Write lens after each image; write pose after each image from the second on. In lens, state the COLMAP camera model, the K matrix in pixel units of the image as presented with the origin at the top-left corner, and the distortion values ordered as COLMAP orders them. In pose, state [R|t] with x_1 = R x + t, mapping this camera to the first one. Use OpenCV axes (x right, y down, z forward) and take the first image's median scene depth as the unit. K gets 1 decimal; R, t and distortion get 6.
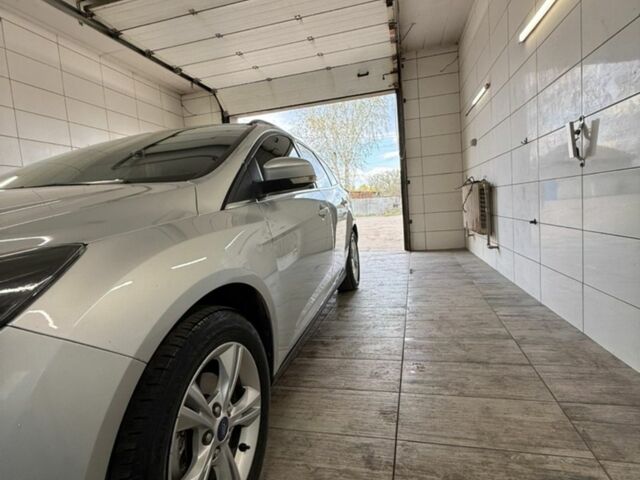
lens RADIAL K [[326.3, 0, 320.5], [0, 326.3, 235.2], [0, 0, 1]] dist [0.004350, 0.000597]
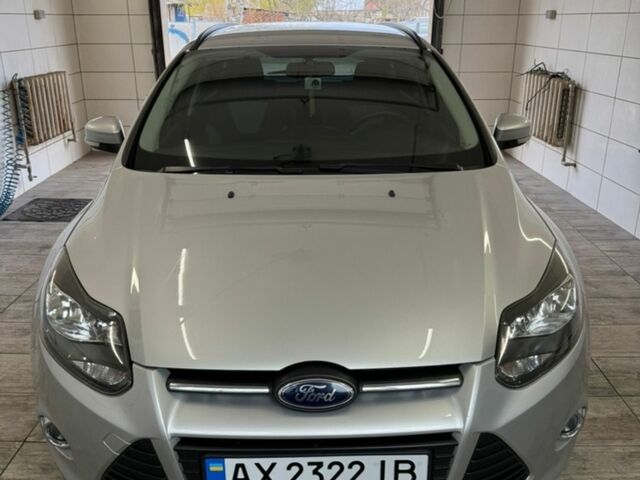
lens RADIAL K [[574.1, 0, 319.6], [0, 574.1, 241.1], [0, 0, 1]] dist [0.012737, 0.003895]
pose [[0.964667, -0.018348, 0.262834, -0.572880], [-0.051894, 0.964799, 0.257817, -0.145362], [-0.258312, -0.262347, 0.929757, -0.299877]]
